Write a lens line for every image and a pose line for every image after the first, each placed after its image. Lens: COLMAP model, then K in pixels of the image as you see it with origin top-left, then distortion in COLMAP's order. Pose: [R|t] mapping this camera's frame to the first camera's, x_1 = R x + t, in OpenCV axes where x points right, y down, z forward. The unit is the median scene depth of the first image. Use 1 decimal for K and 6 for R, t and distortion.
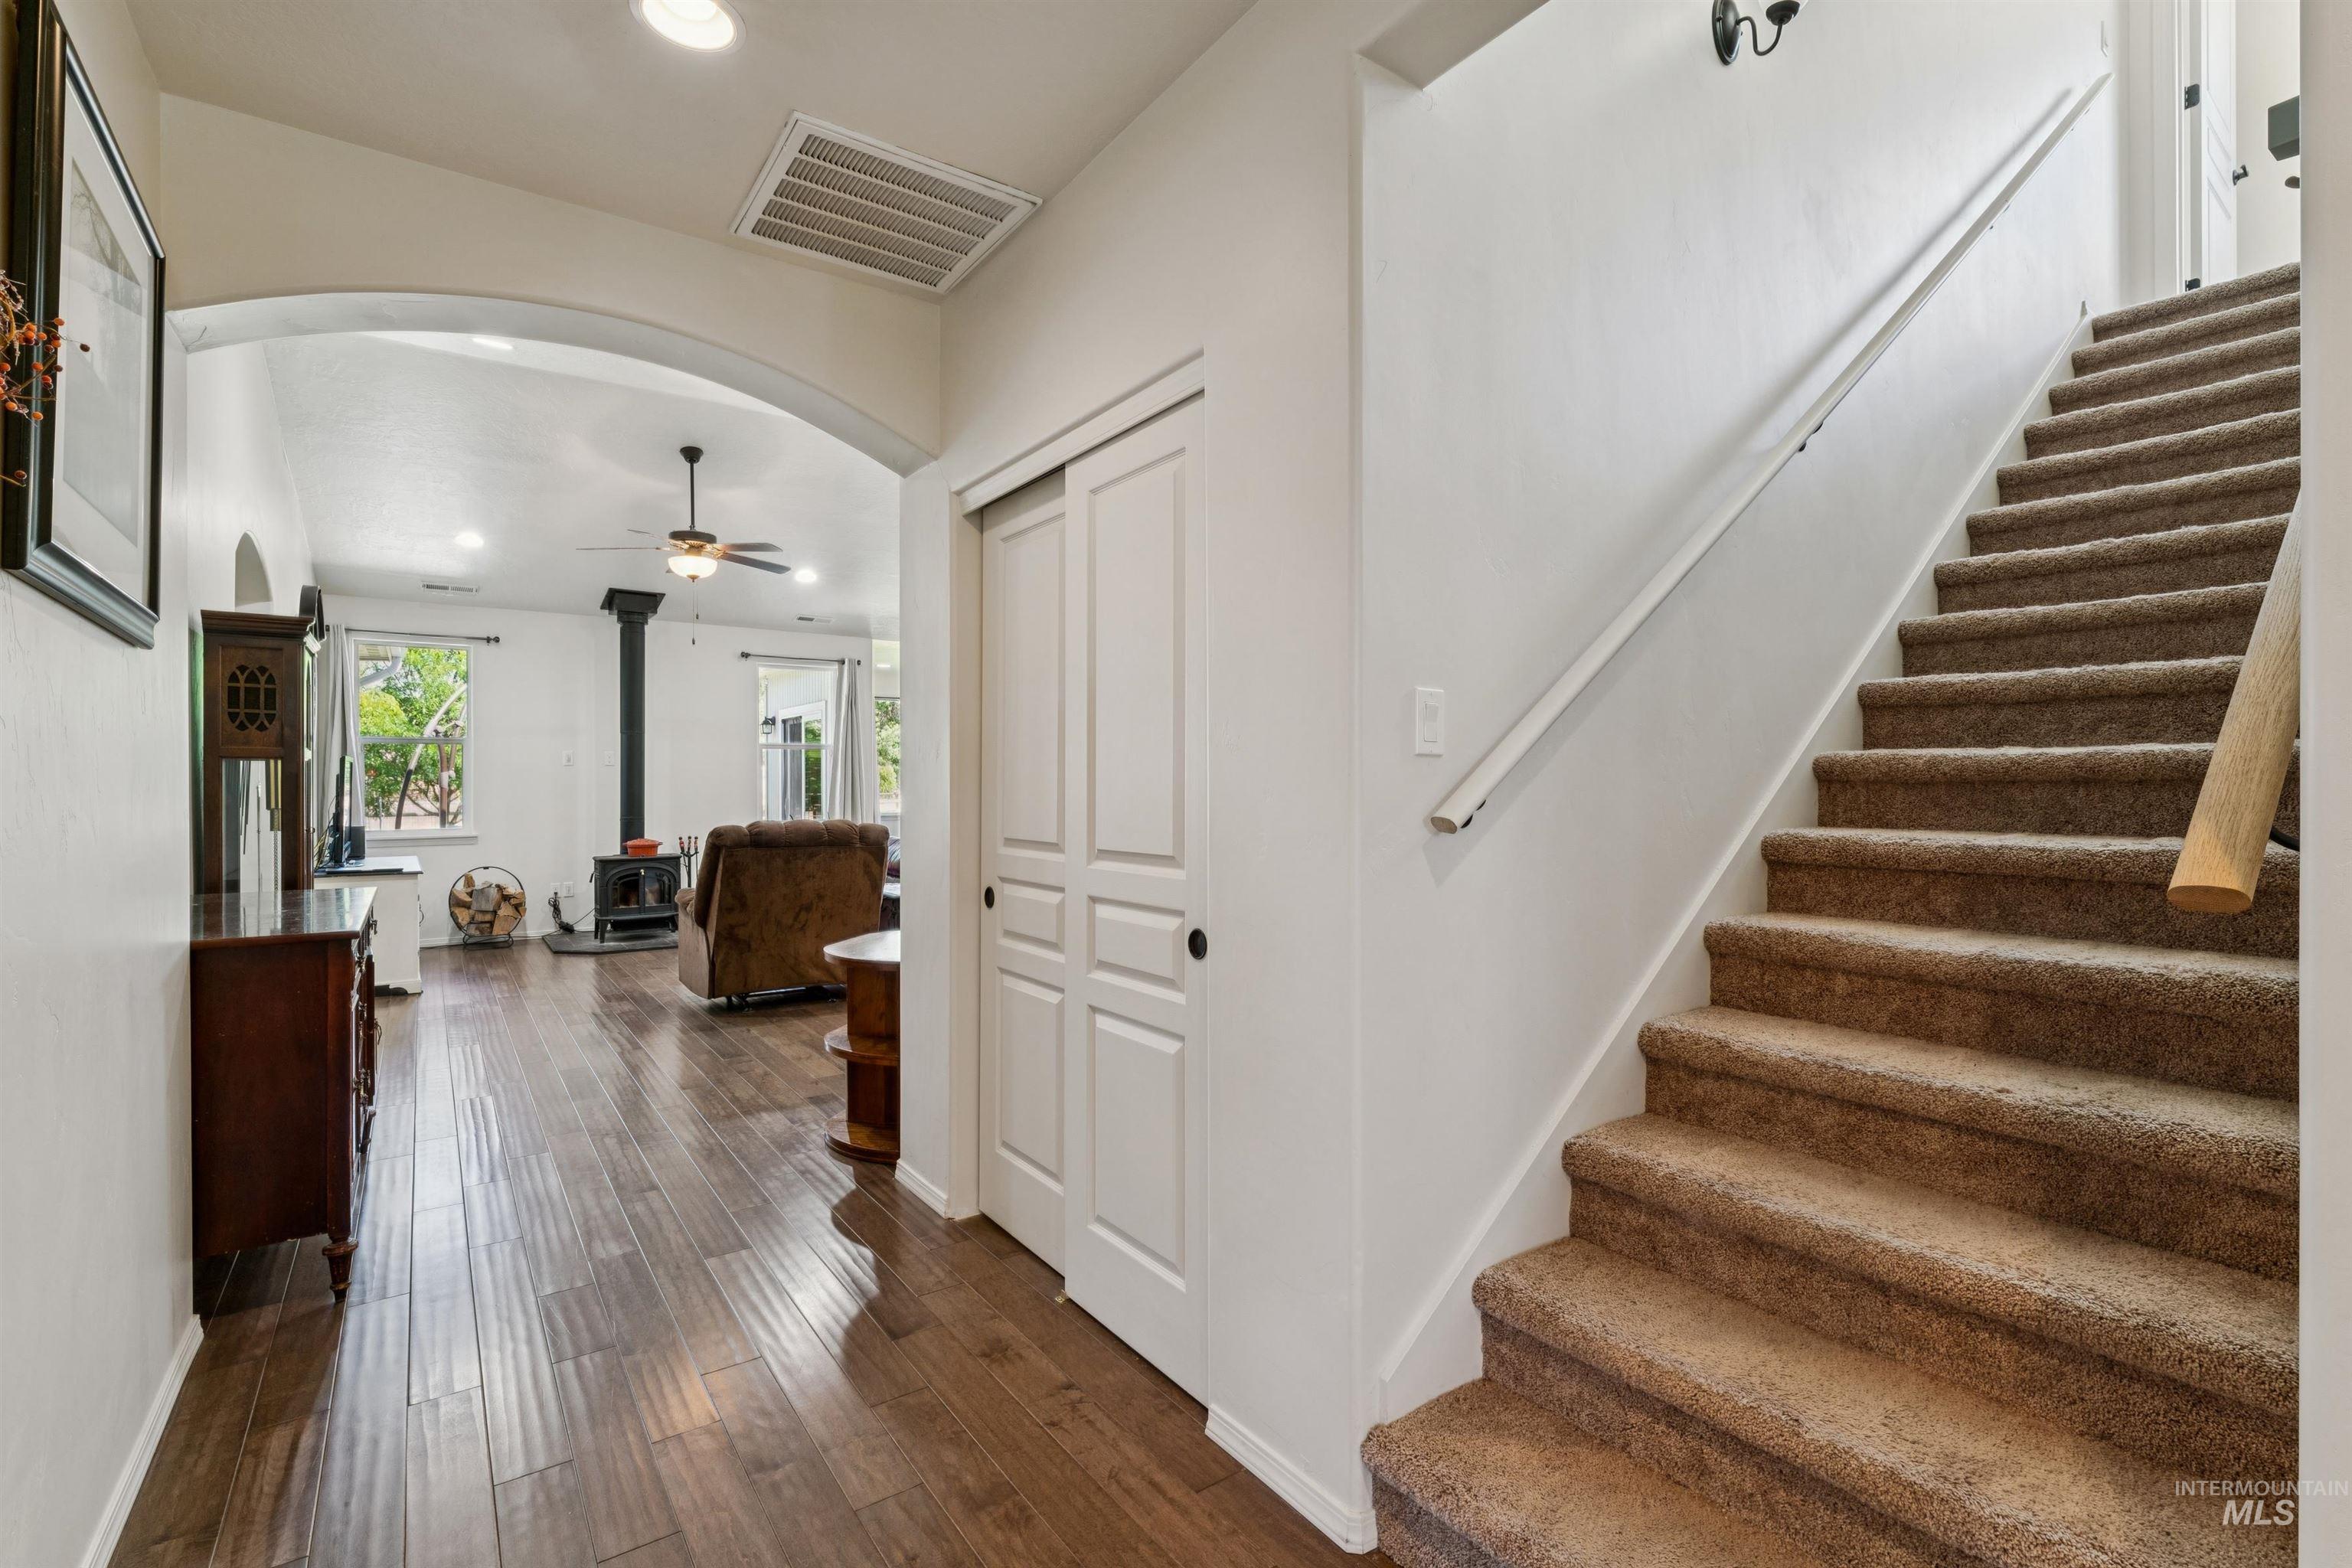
lens RADIAL K [[1046.3, 0, 1176.0], [0, 1046.3, 784.0], [0, 0, 1]] dist [-0.005186, 0.000480]
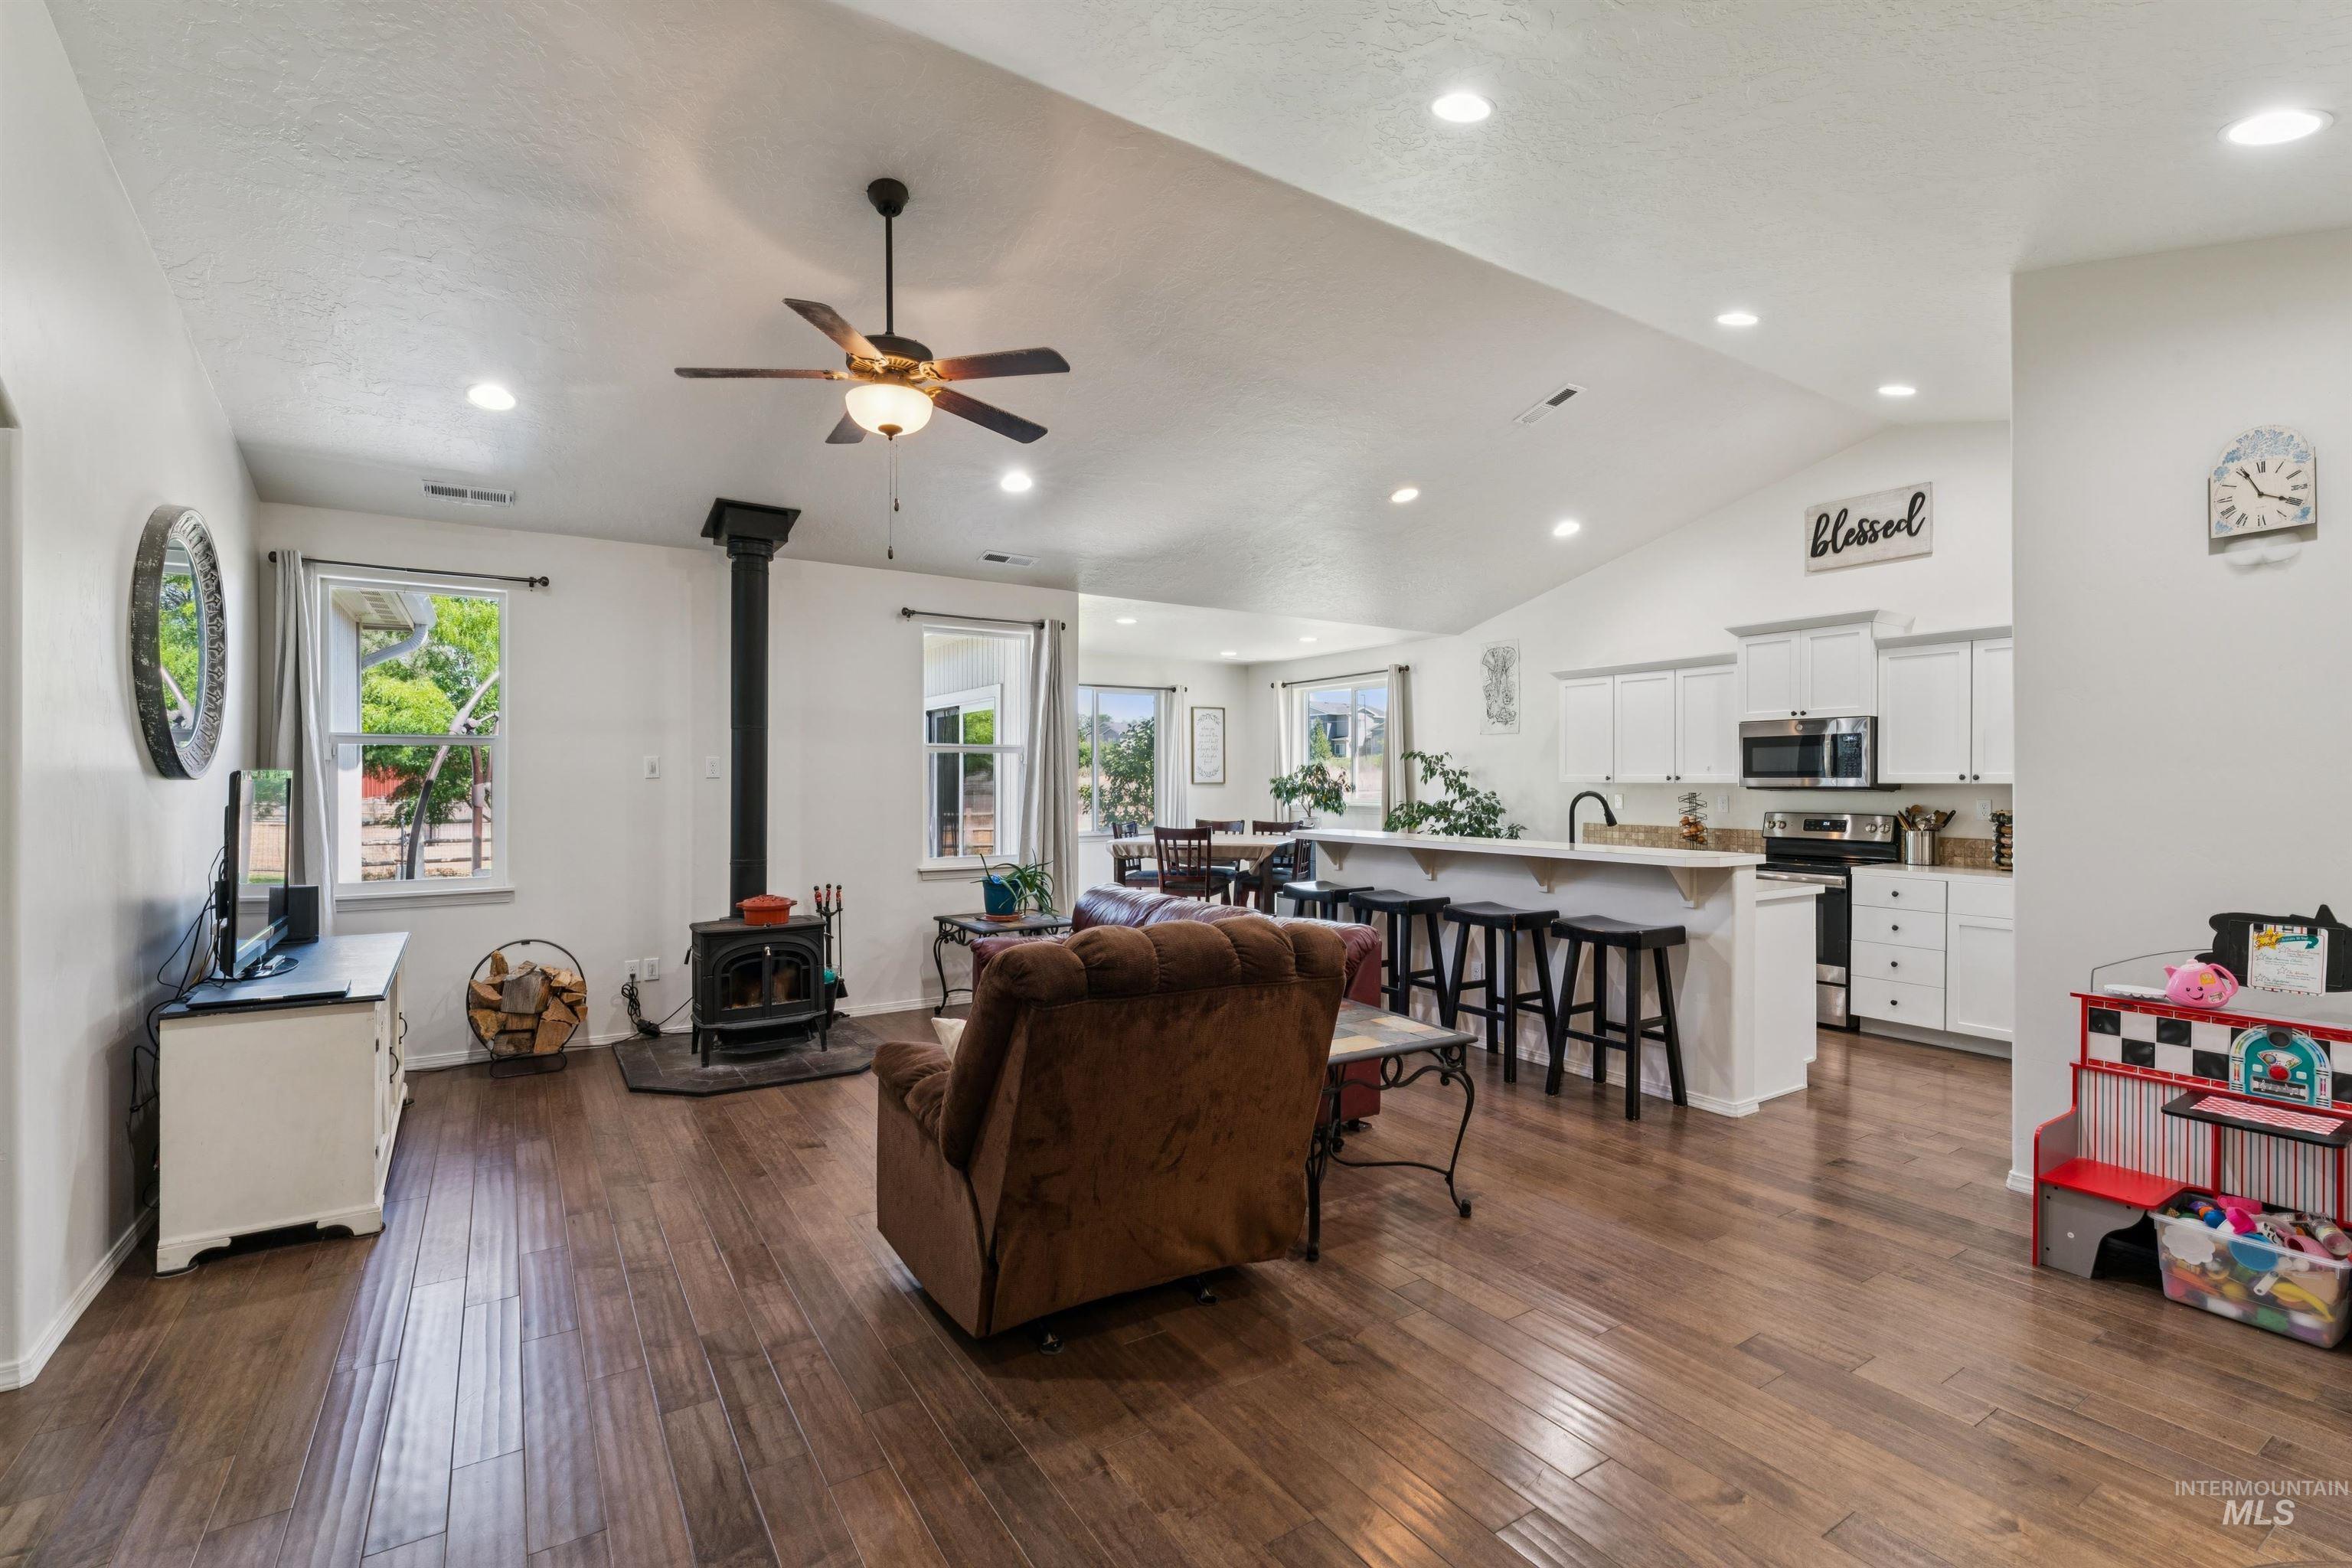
lens RADIAL K [[1046.3, 0, 1176.0], [0, 1046.3, 784.0], [0, 0, 1]] dist [-0.005186, 0.000480]
pose [[0.998476, 0.003572, -0.055075, -0.242151], [-0.003482, 0.999992, 0.001732, -0.018122], [0.055081, -0.001538, 0.998481, 0.405006]]
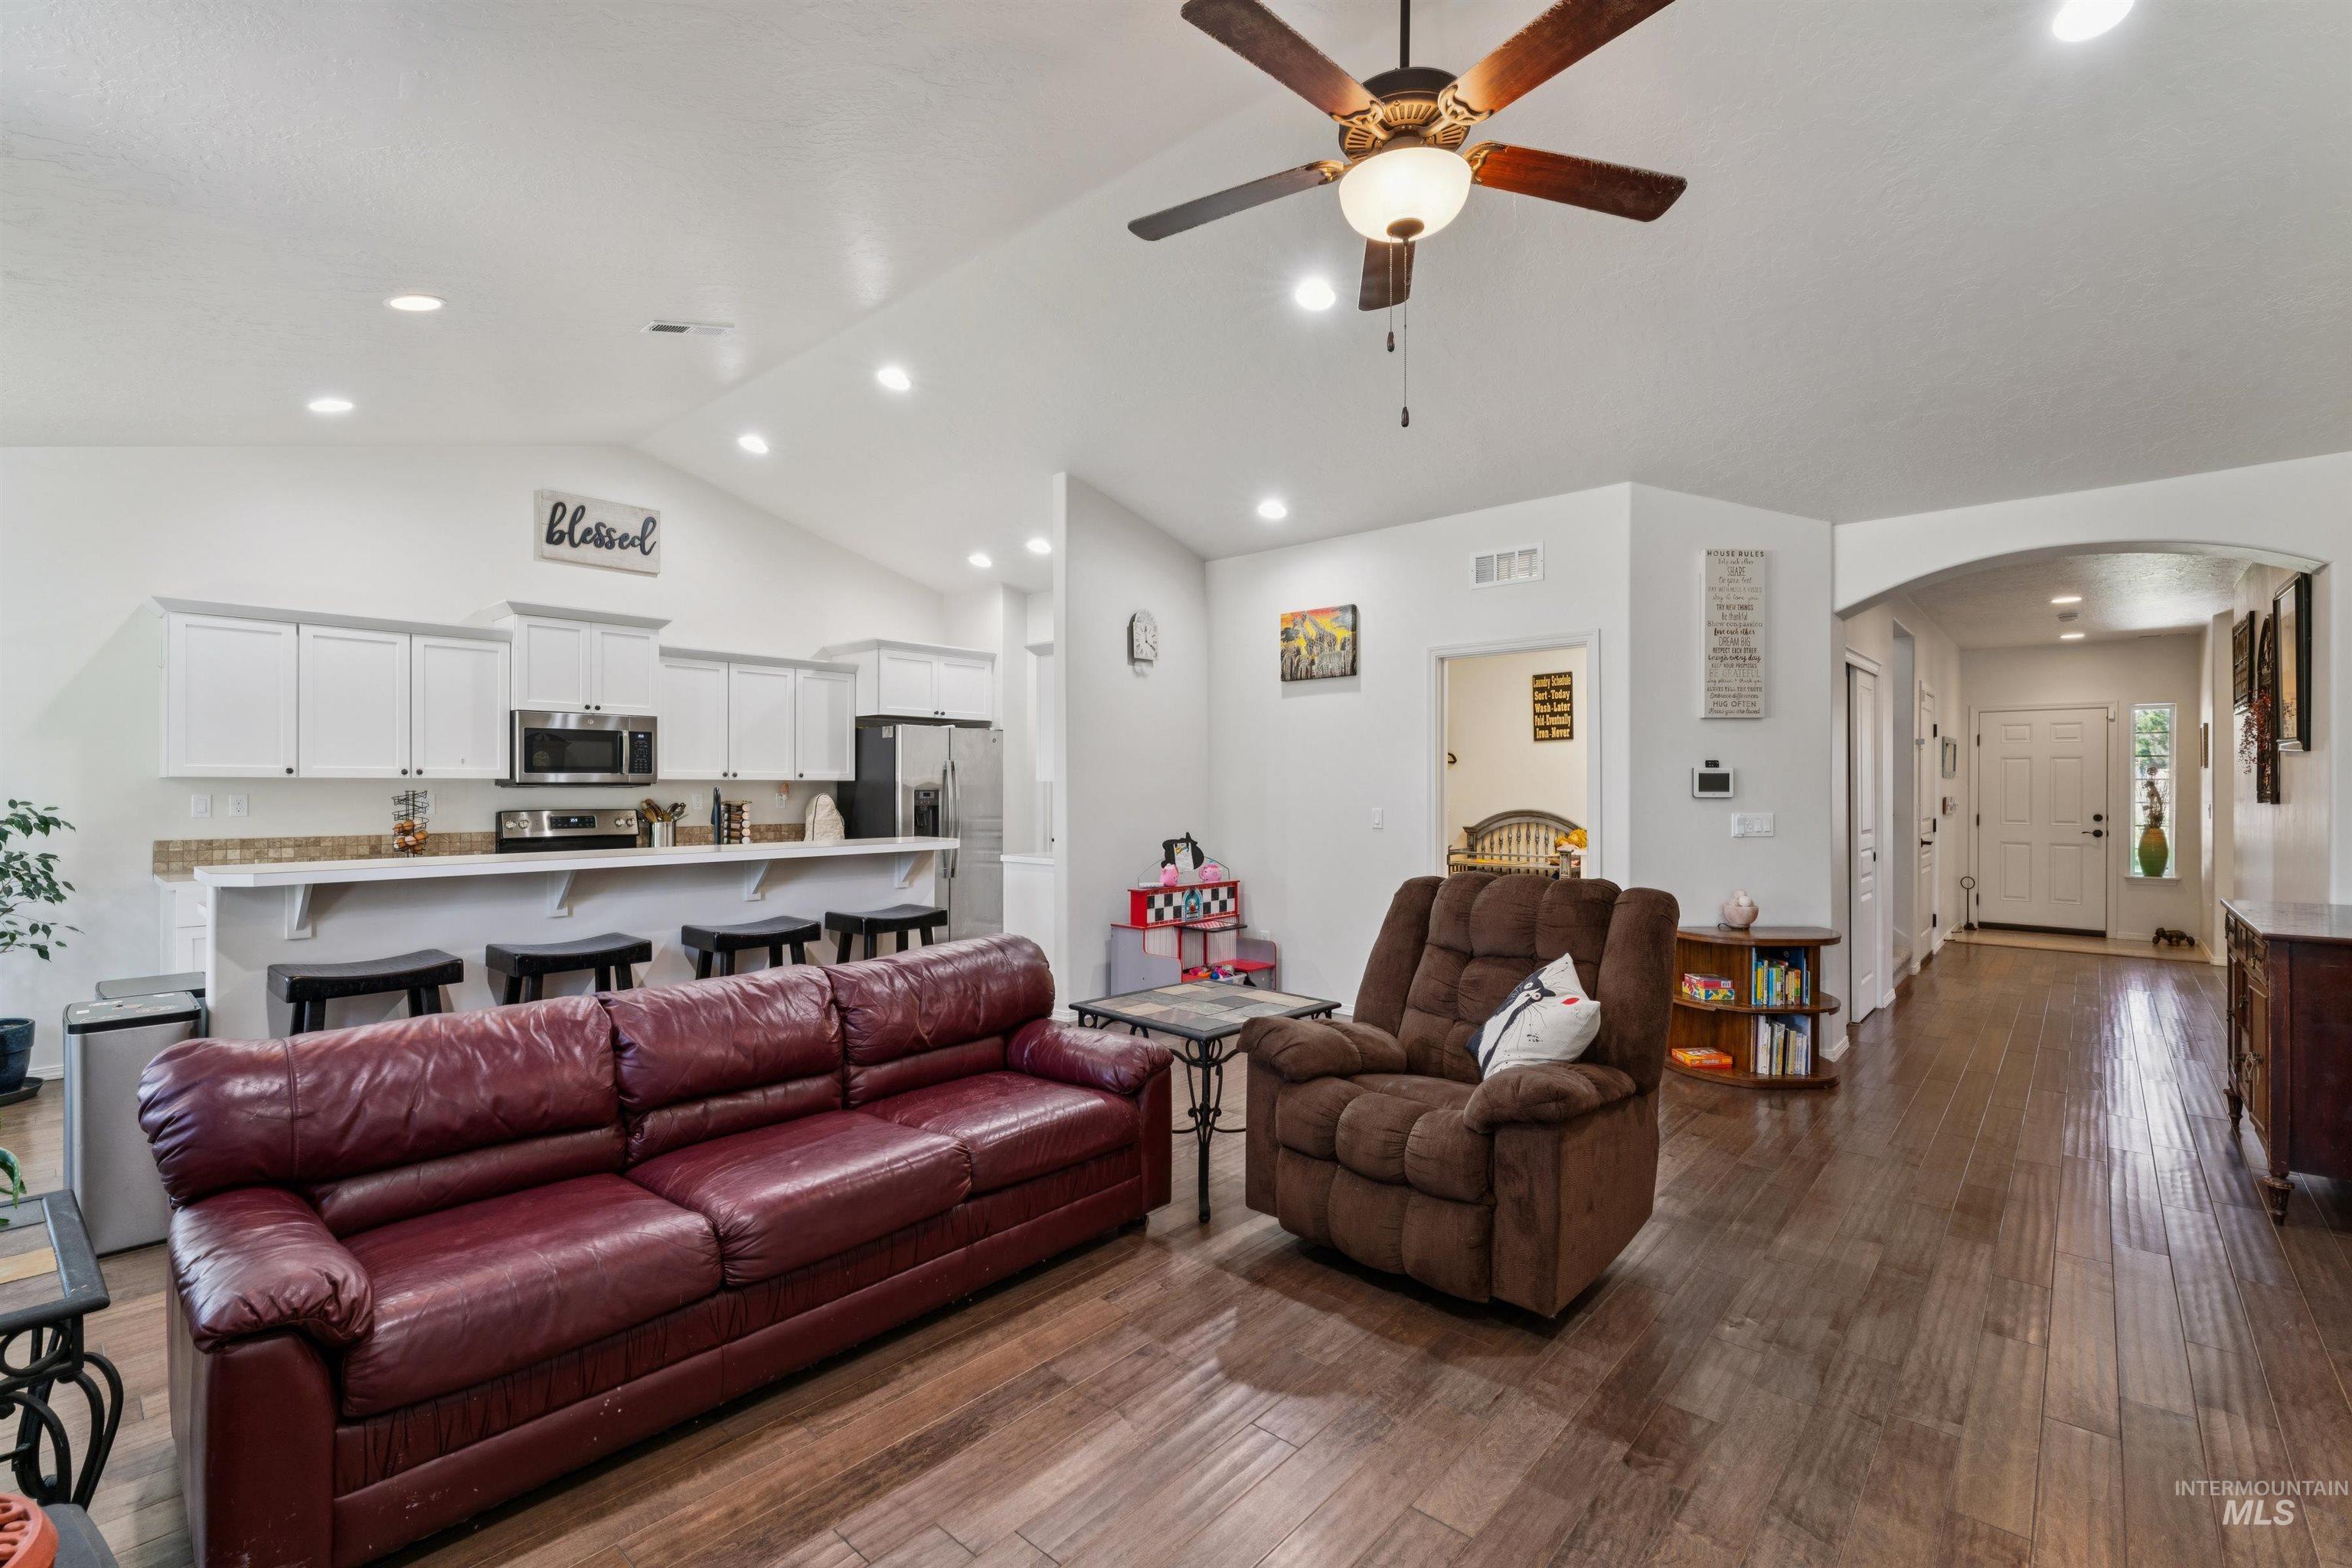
lens RADIAL K [[1018.0, 0, 1176.0], [0, 1018.0, 784.0], [0, 0, 1]] dist [0.001381, 0.000019]
pose [[-0.209634, 0.001920, 0.977778, -0.653063], [0.000338, 0.999998, -0.001891, -0.013465], [-0.977780, -0.000066, -0.209634, 0.970657]]
